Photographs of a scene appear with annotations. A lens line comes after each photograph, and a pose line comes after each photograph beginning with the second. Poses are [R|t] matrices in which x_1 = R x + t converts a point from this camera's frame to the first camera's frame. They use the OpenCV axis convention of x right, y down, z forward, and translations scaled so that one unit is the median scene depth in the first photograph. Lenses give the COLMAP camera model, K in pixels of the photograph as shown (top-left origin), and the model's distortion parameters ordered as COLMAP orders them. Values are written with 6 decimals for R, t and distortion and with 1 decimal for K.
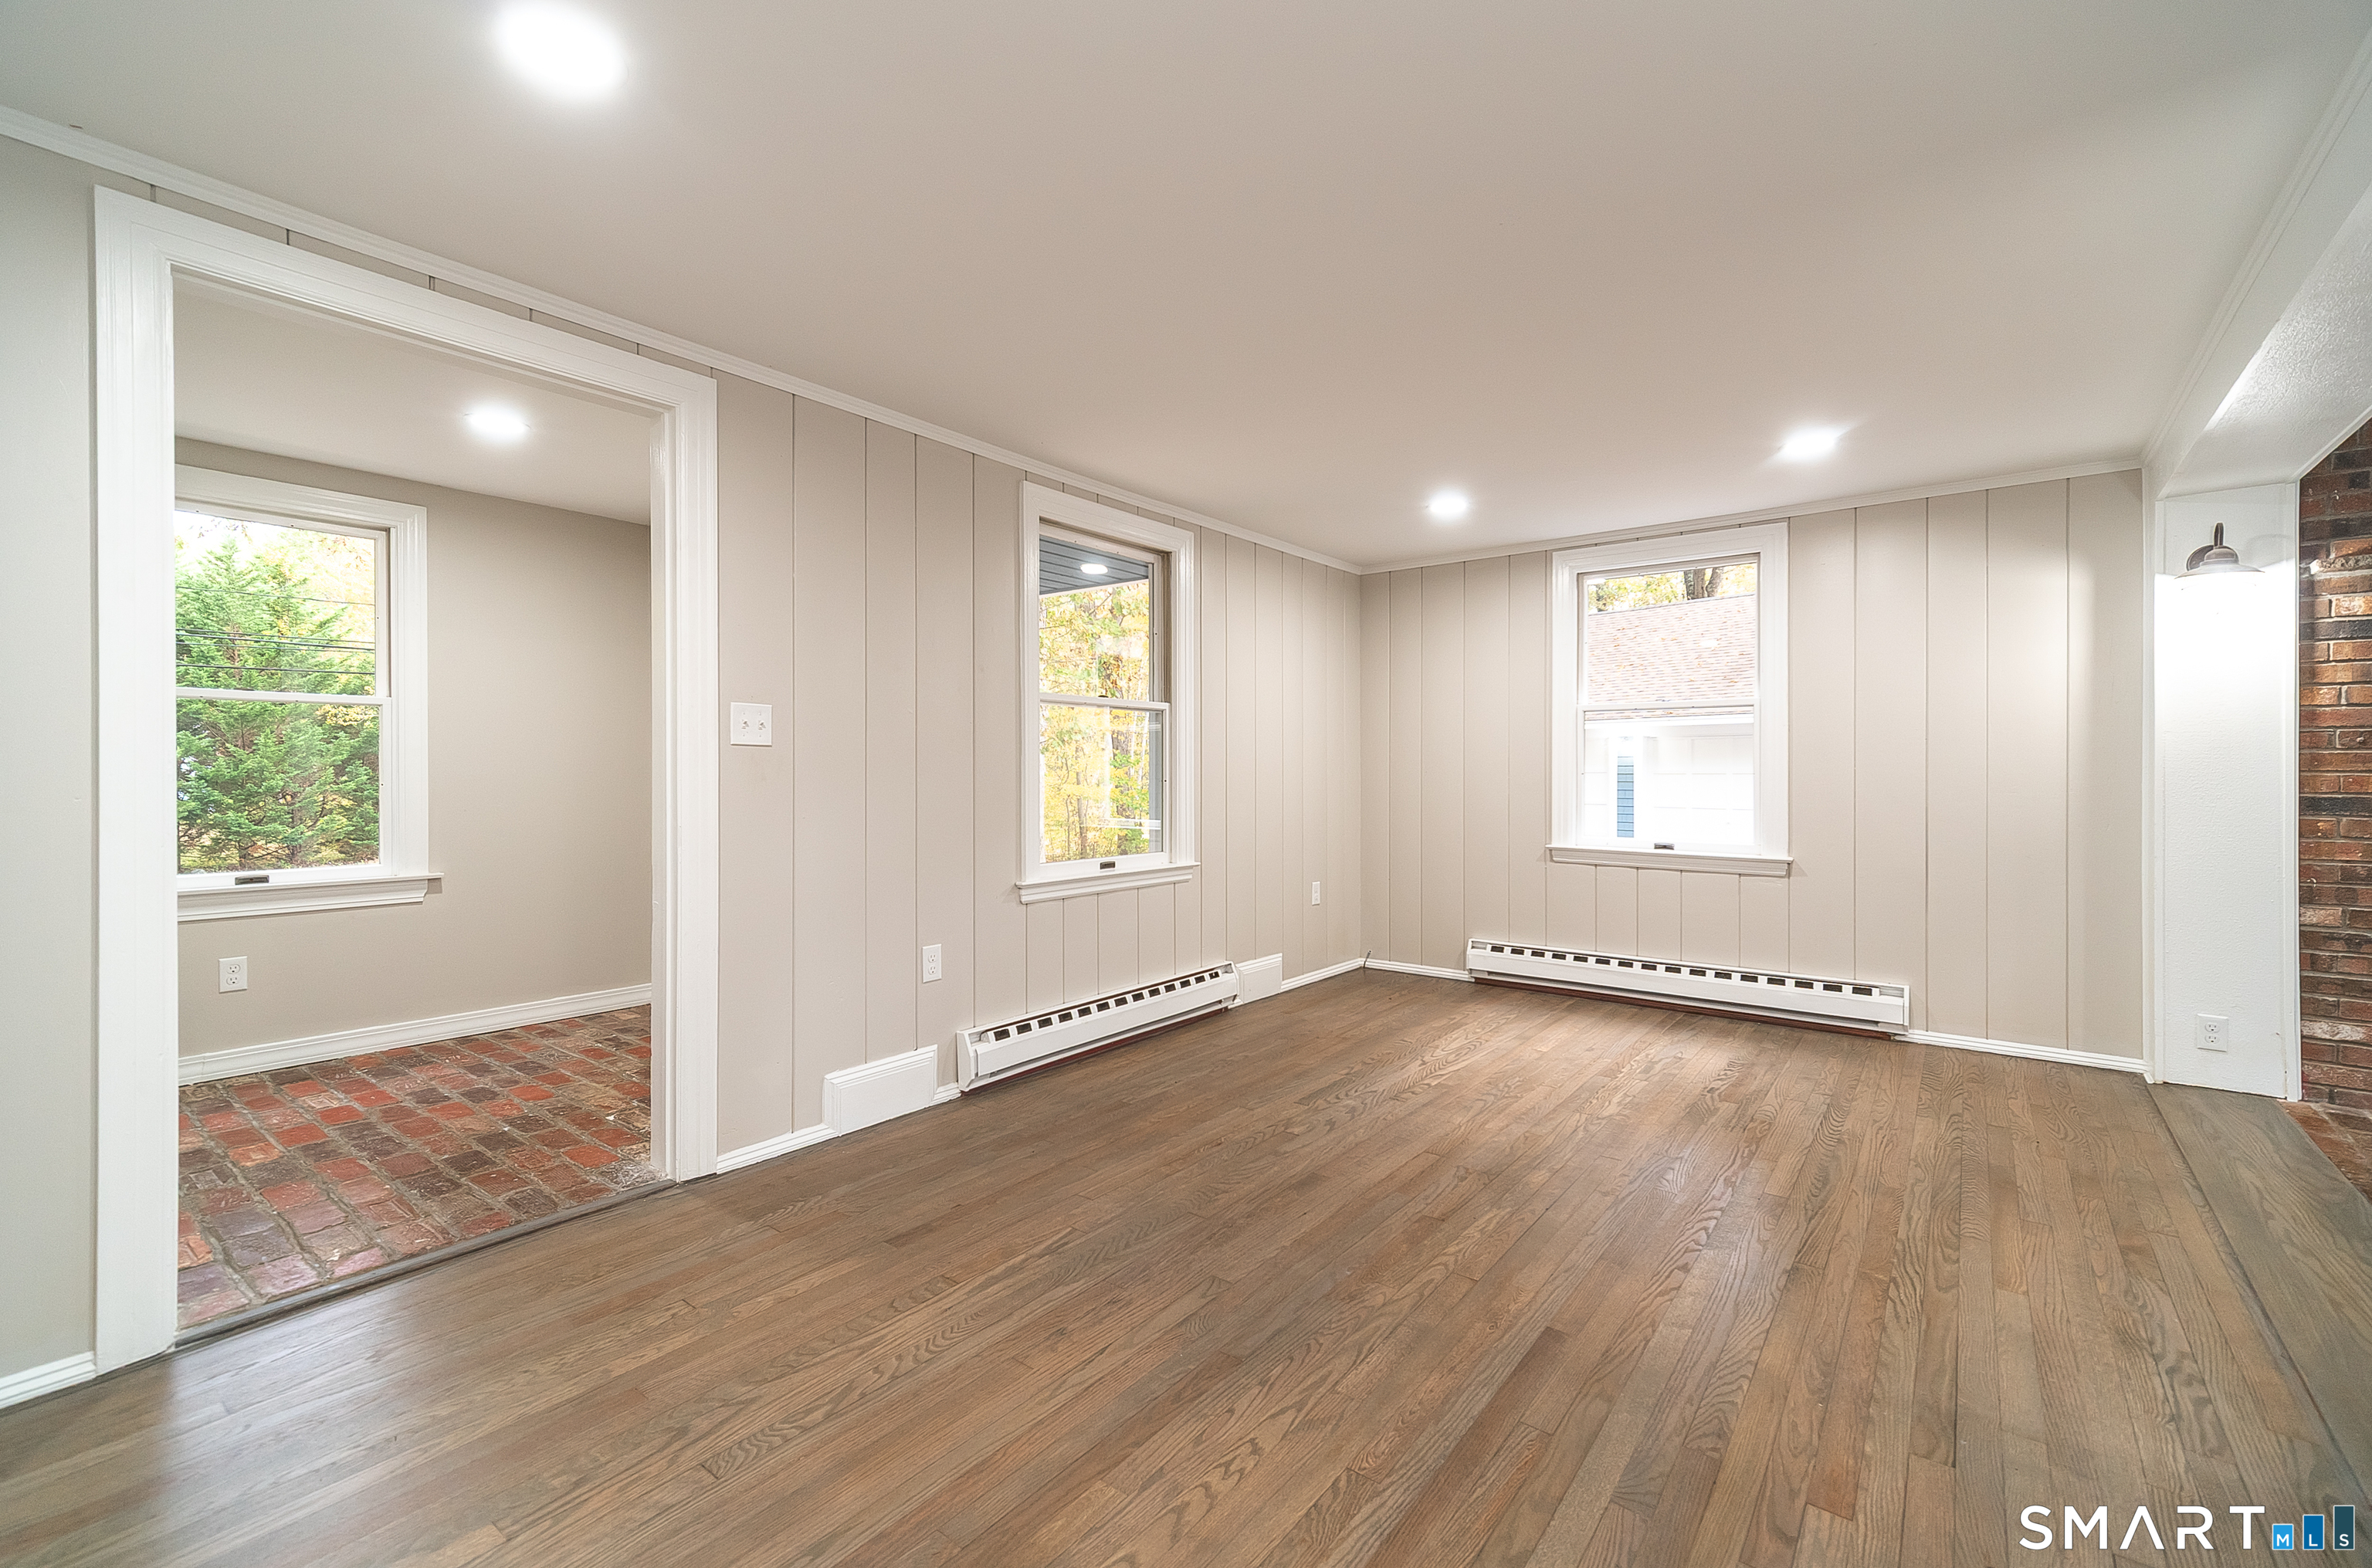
lens RADIAL K [[980.1, 0, 1210.1], [0, 980.1, 777.3], [0, 0, 1]] dist [0.006666, -0.001634]
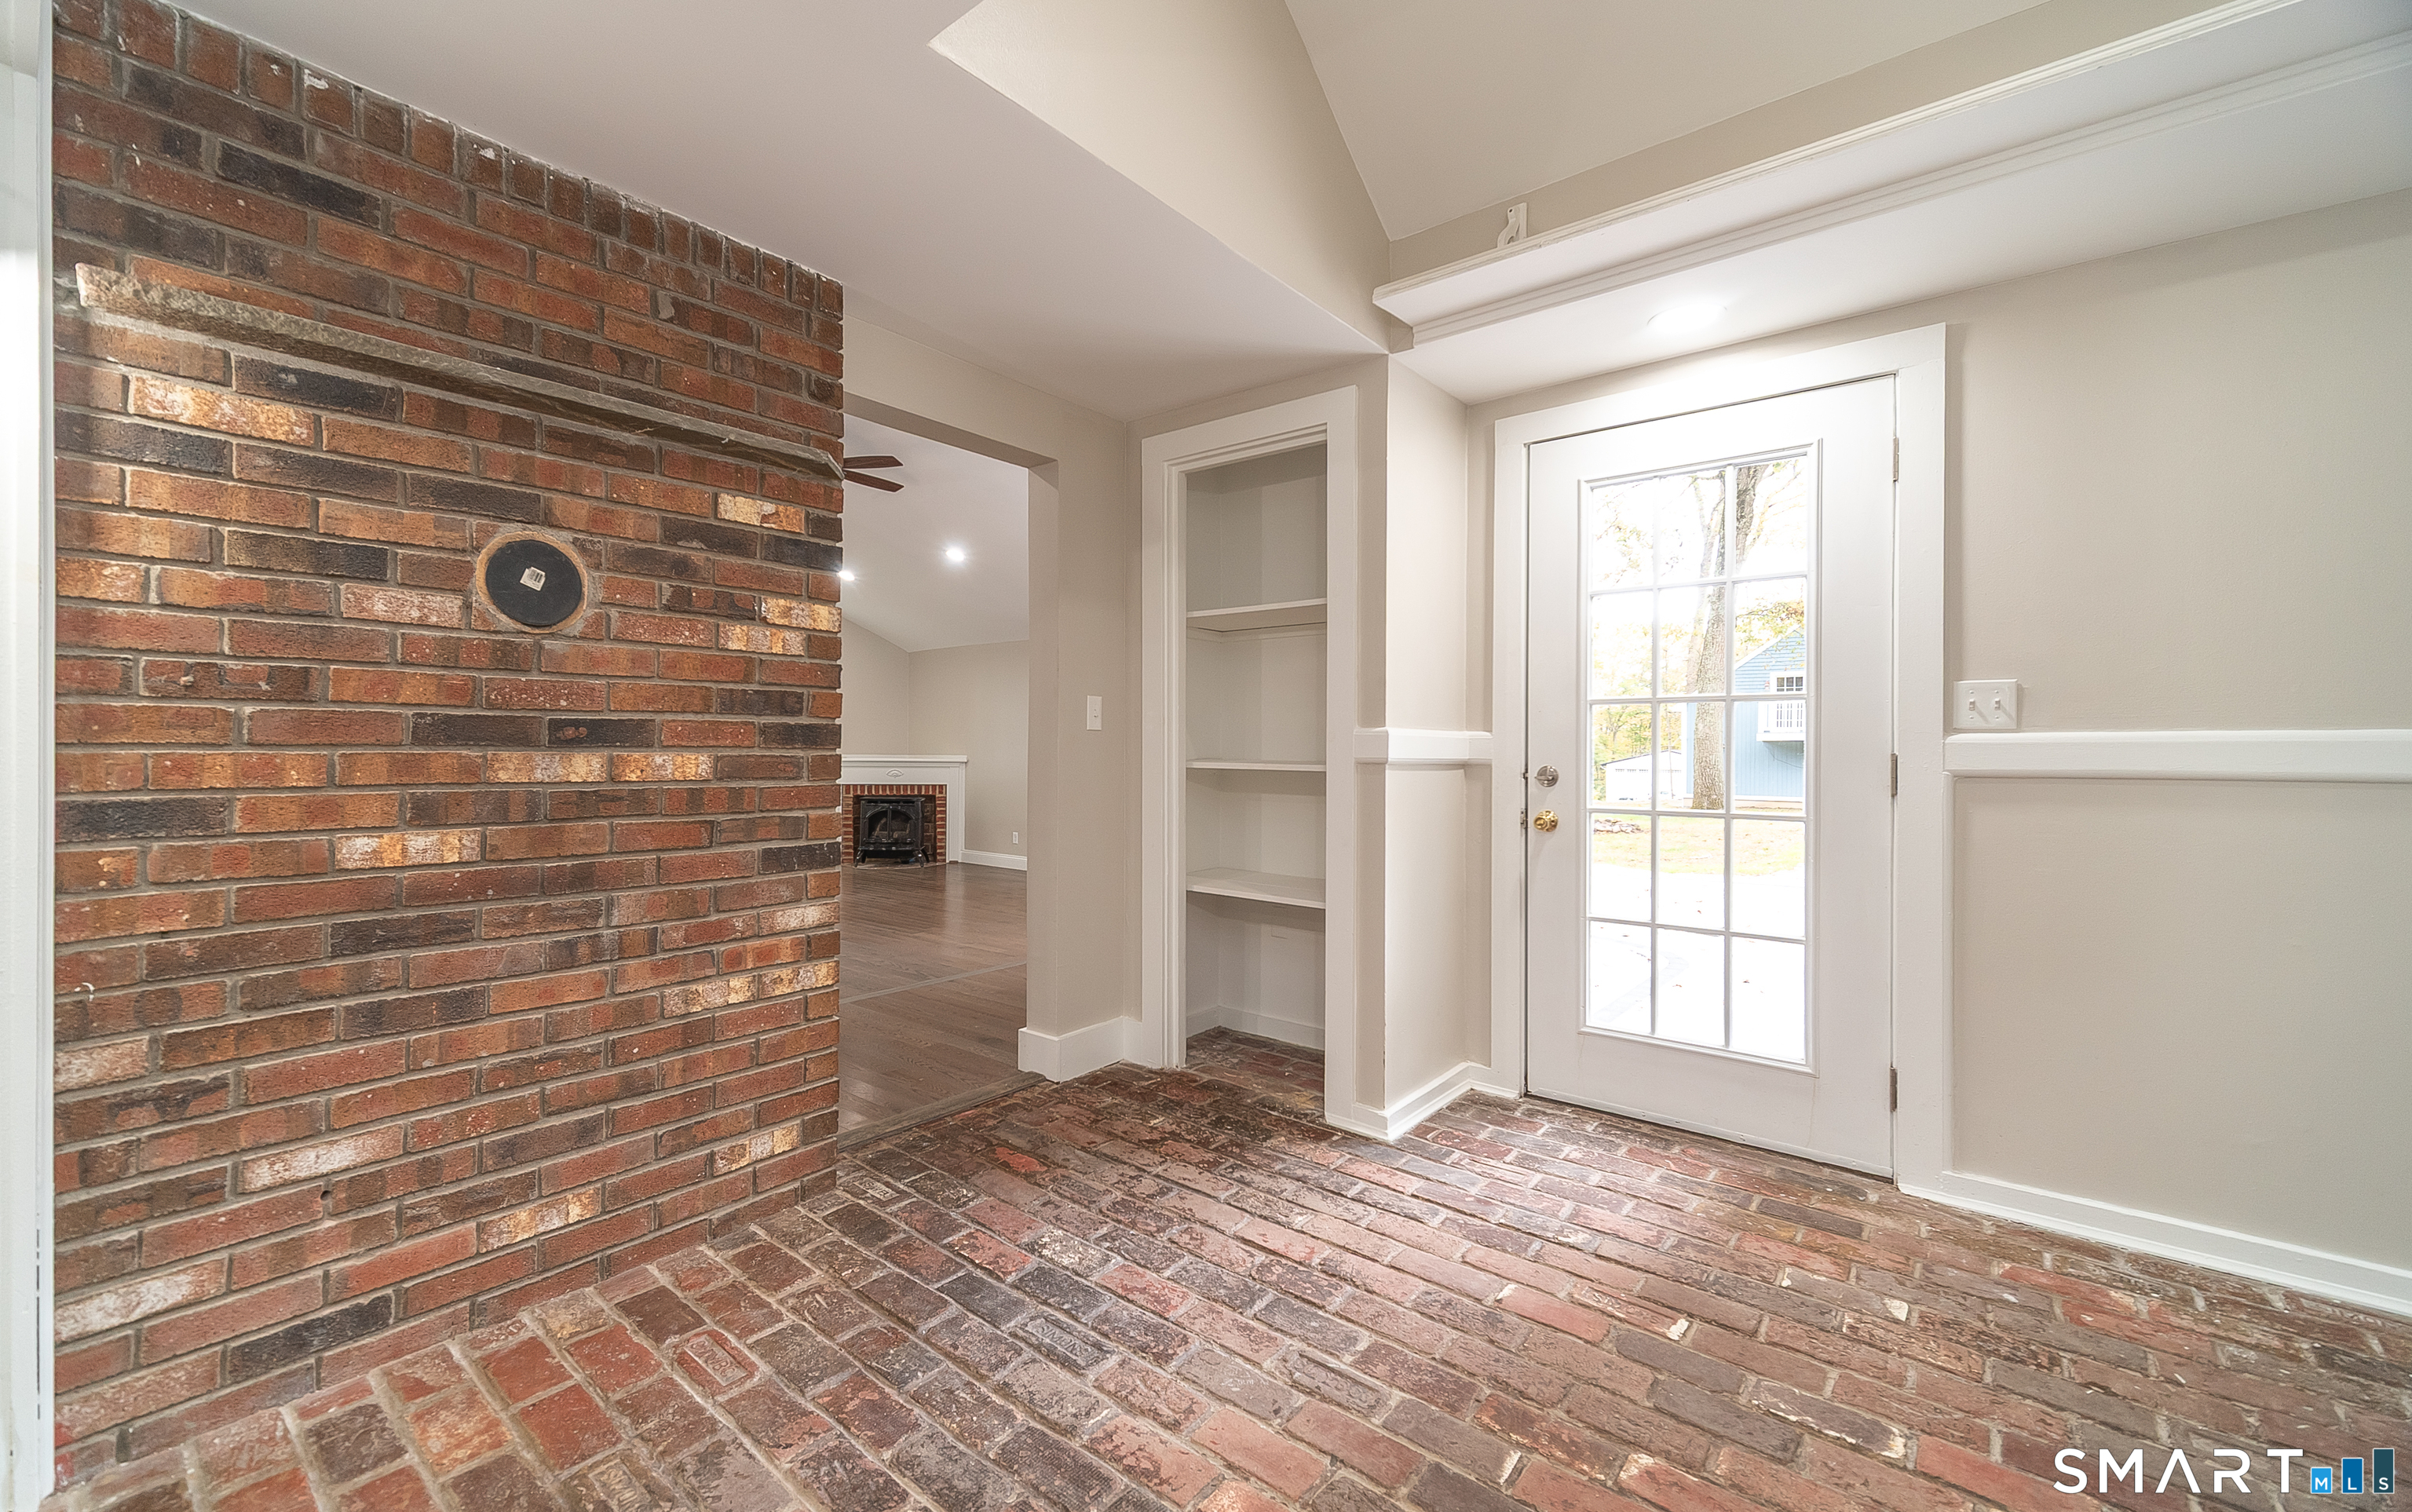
lens RADIAL K [[967.1, 0, 1161.5], [0, 967.1, 745.1], [0, 0, 1]] dist [0.007949, -0.000078]
pose [[0.050502, 0.002192, 0.998722, 0.697325], [0.000652, 0.999997, -0.002228, -0.004707], [-0.998724, 0.000764, 0.050501, 0.486387]]
